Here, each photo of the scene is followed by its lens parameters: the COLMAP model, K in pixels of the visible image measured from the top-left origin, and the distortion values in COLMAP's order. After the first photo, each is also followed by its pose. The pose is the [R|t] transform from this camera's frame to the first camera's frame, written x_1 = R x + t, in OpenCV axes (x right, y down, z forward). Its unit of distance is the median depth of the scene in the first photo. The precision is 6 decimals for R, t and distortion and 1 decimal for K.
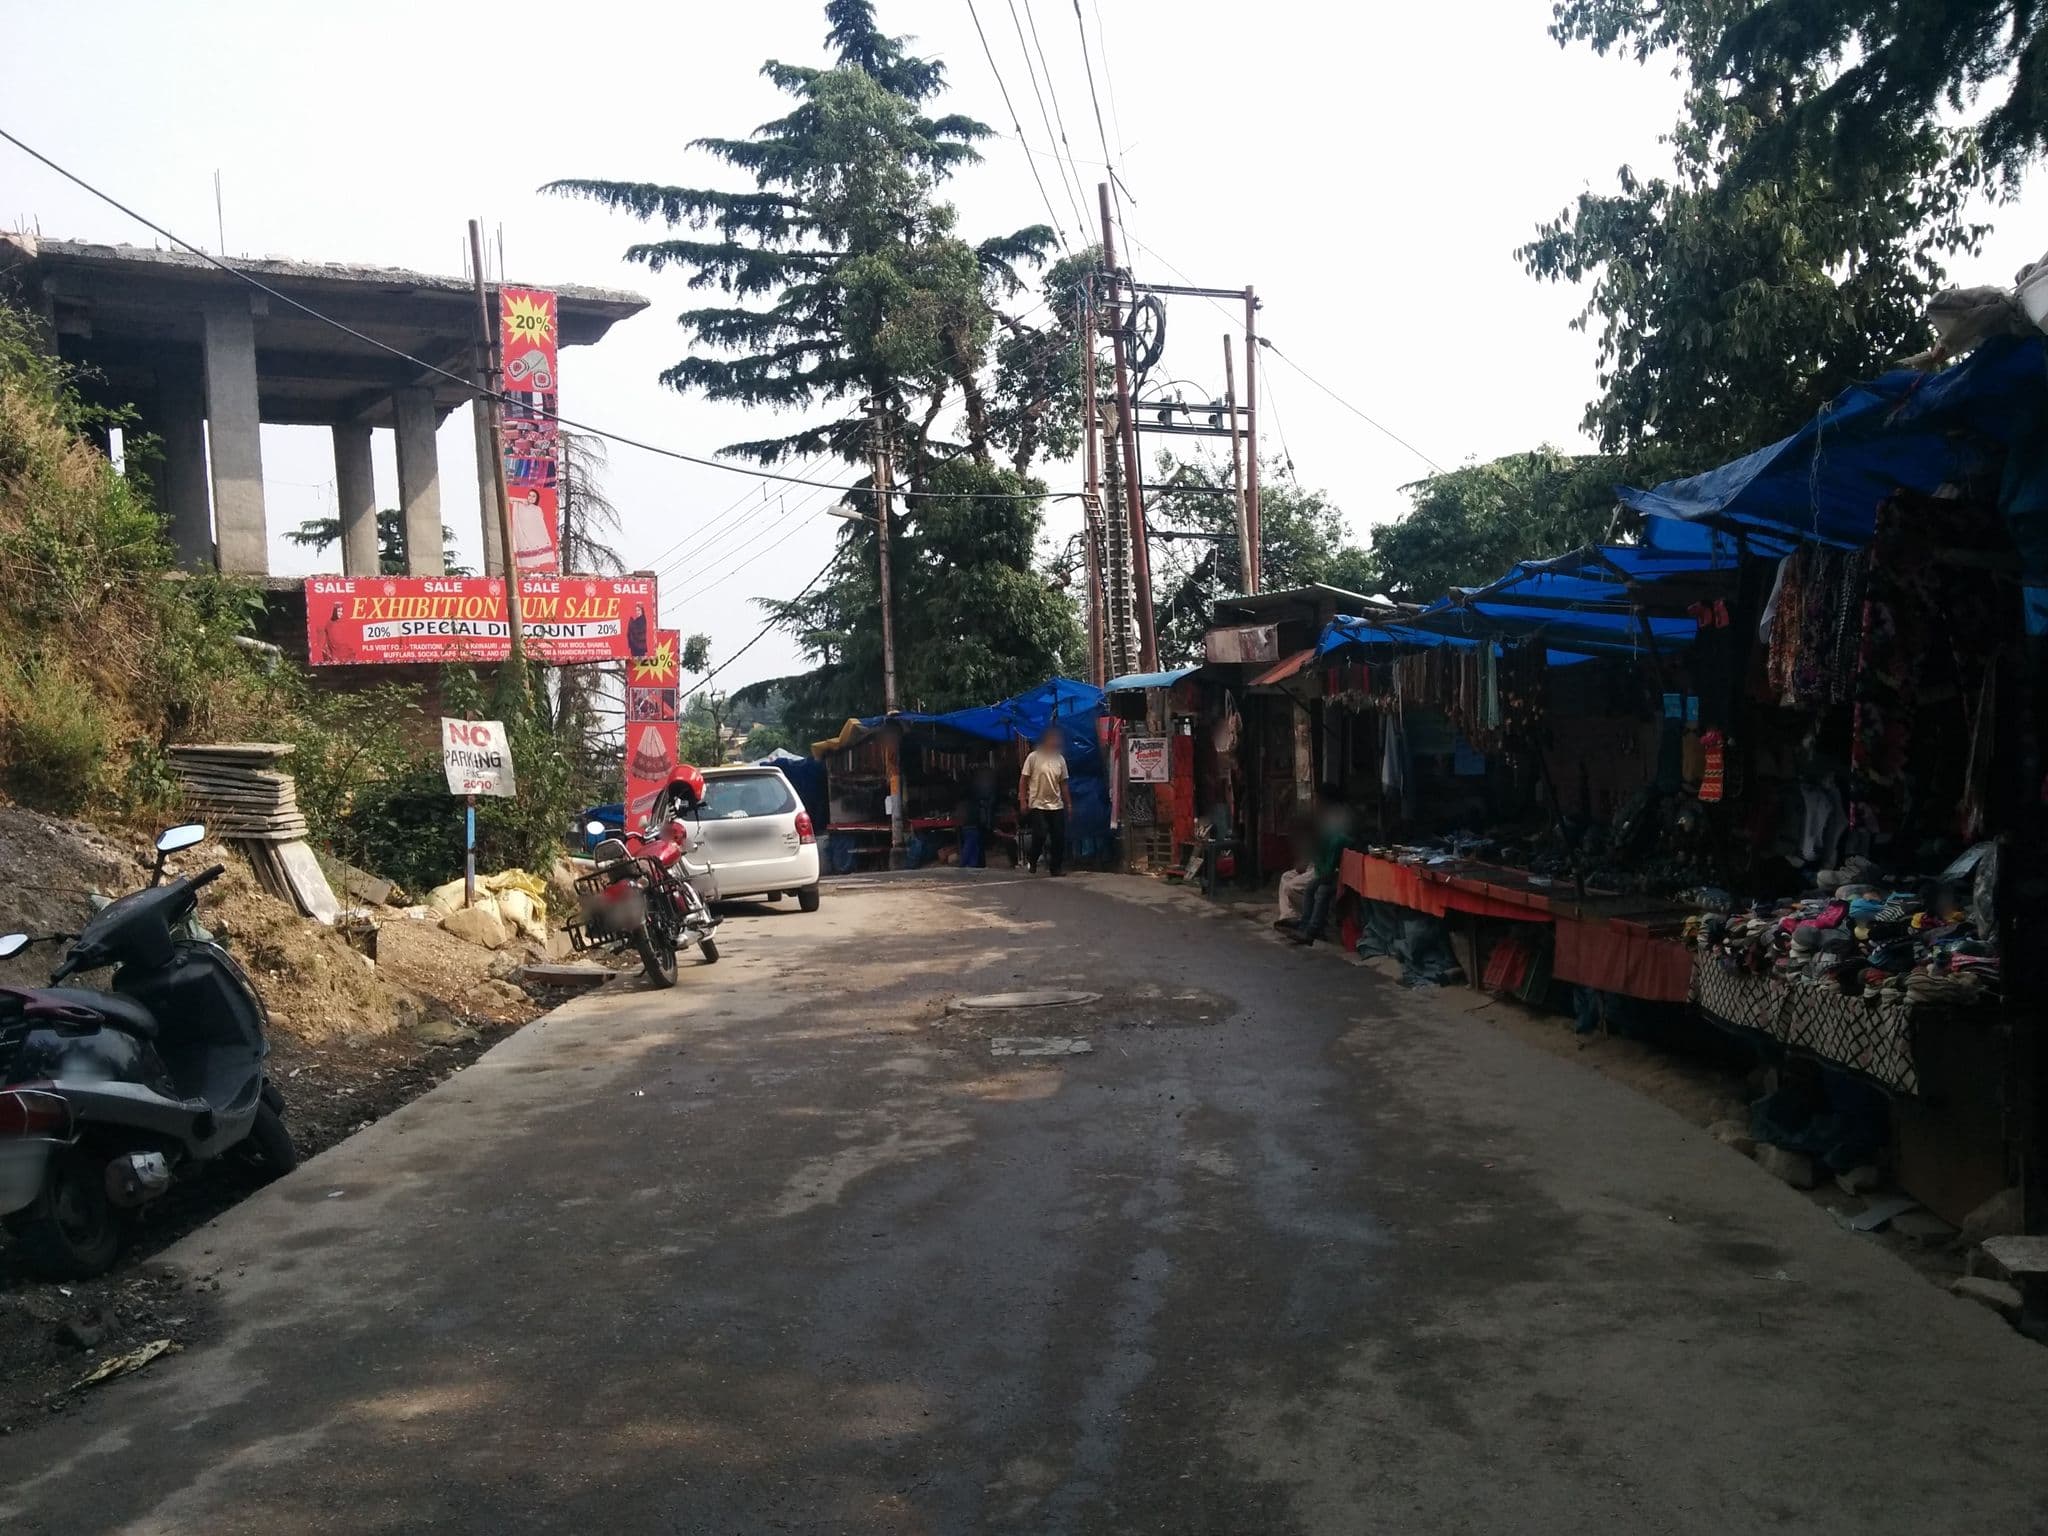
lens RADIAL K [[1742.3, 0, 1024.0], [0, 1742.3, 768.0], [0, 0, 1]] dist [-0.106092, -0.003708]
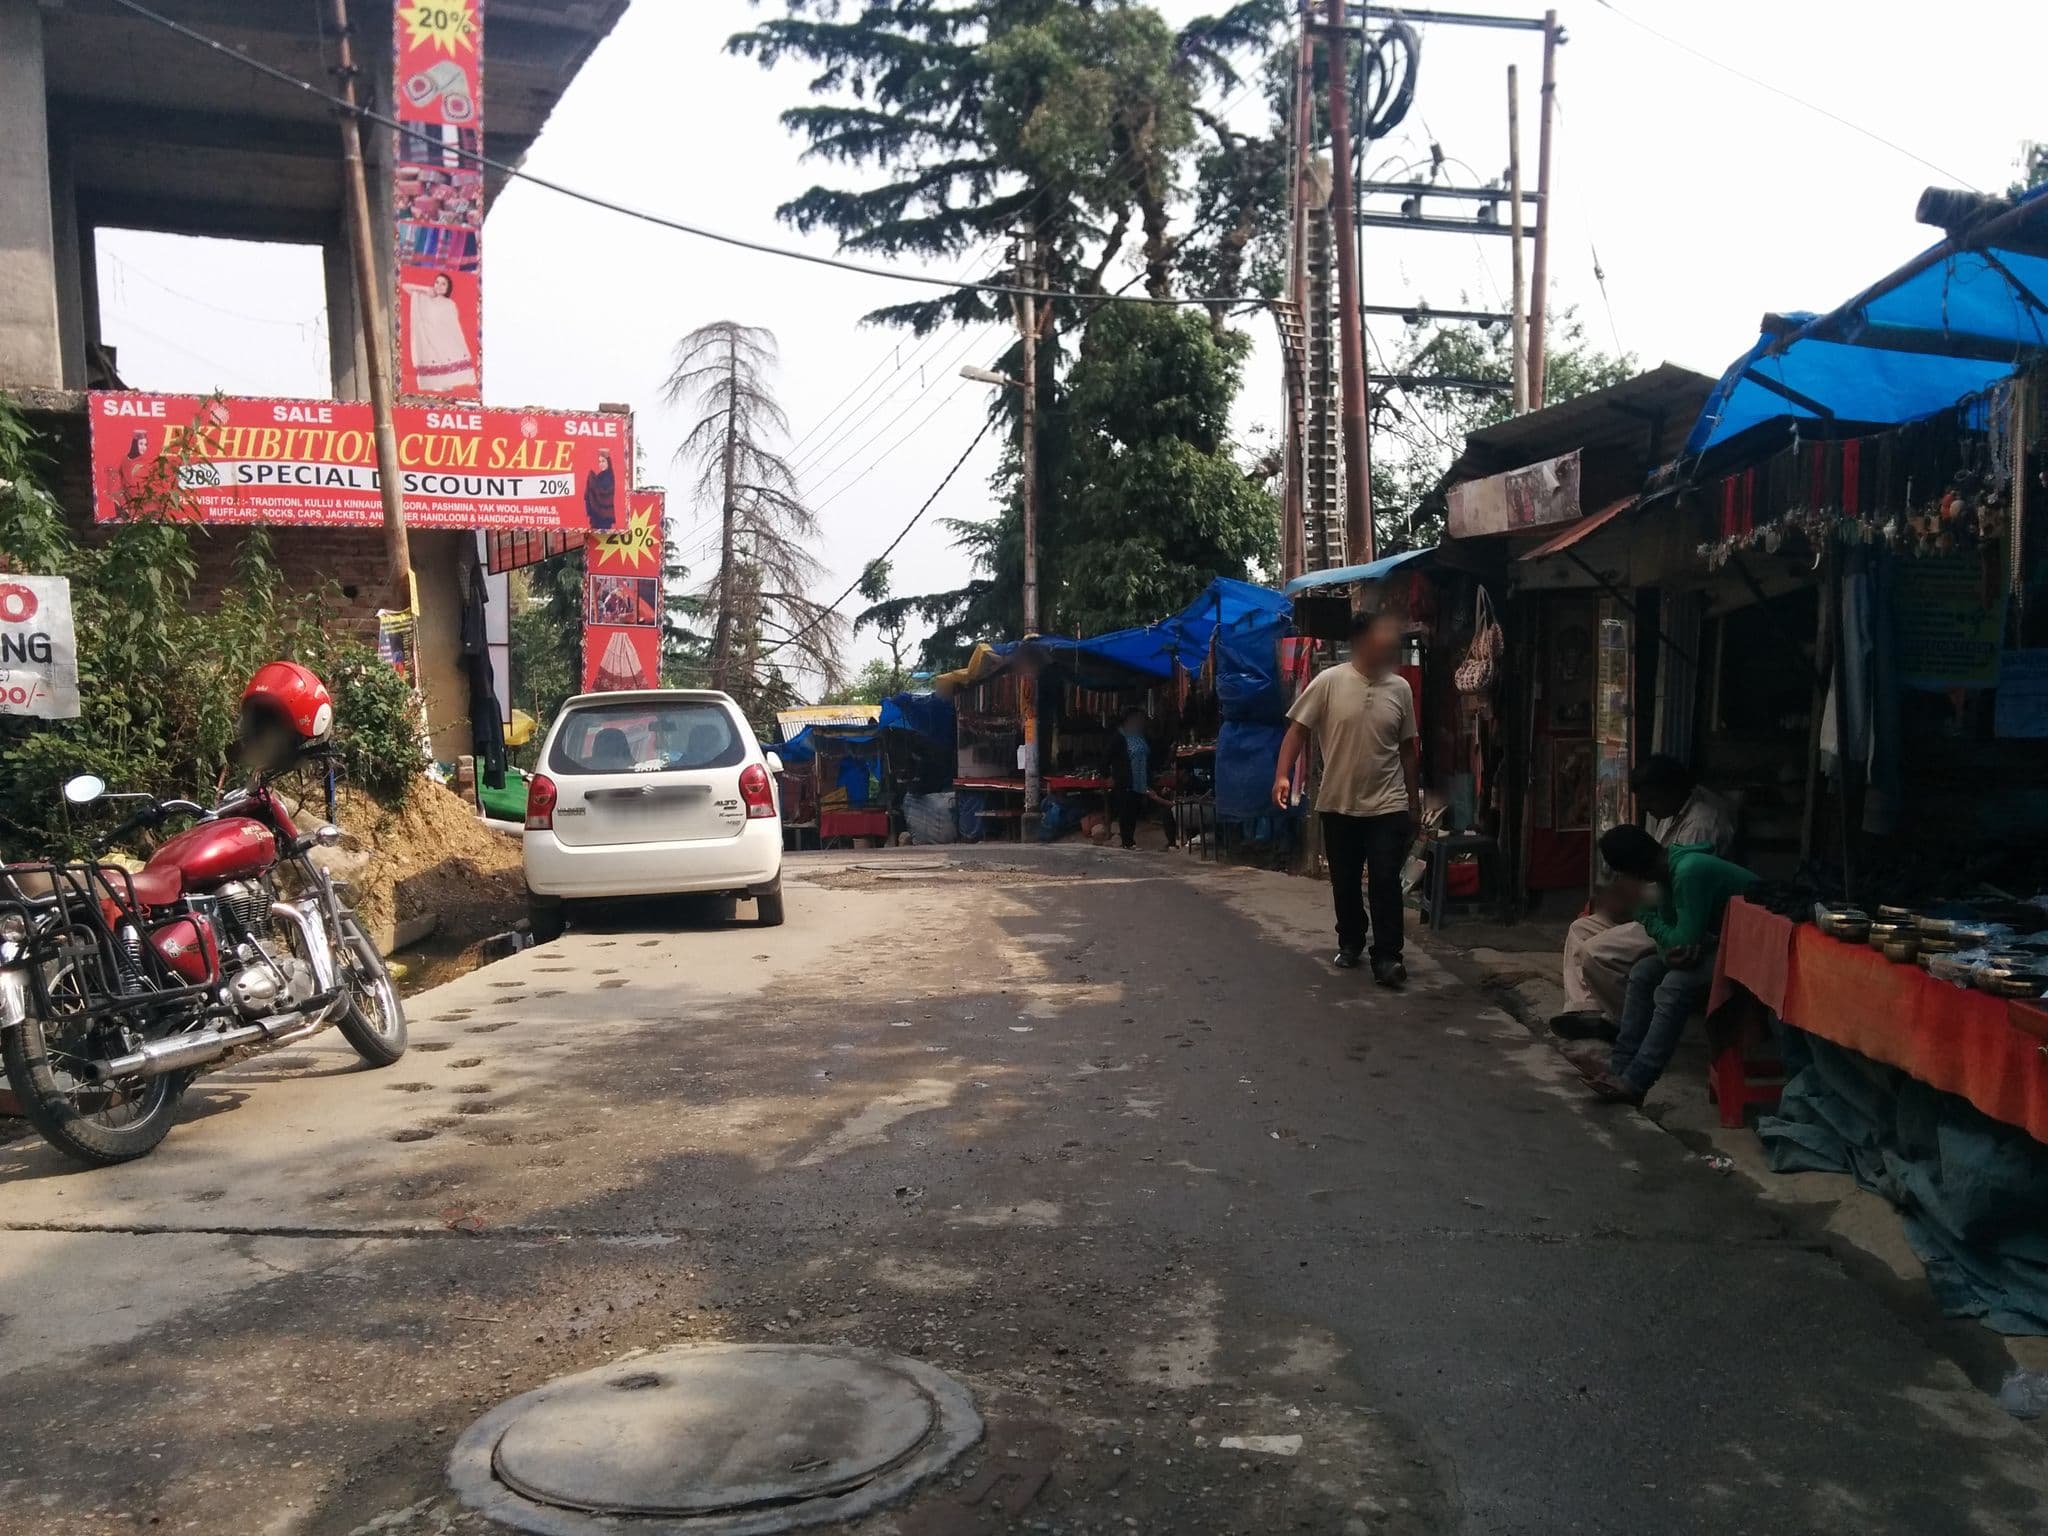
lens RADIAL K [[1747.6, 0, 991.7], [0, 1747.6, 813.8], [0, 0, 1]] dist [0.079210, -0.138361]
pose [[0.987206, 0.039266, -0.154542, 0.032288], [-0.030774, 0.997902, 0.056968, 0.002856], [0.156455, -0.051484, 0.986342, 0.253969]]
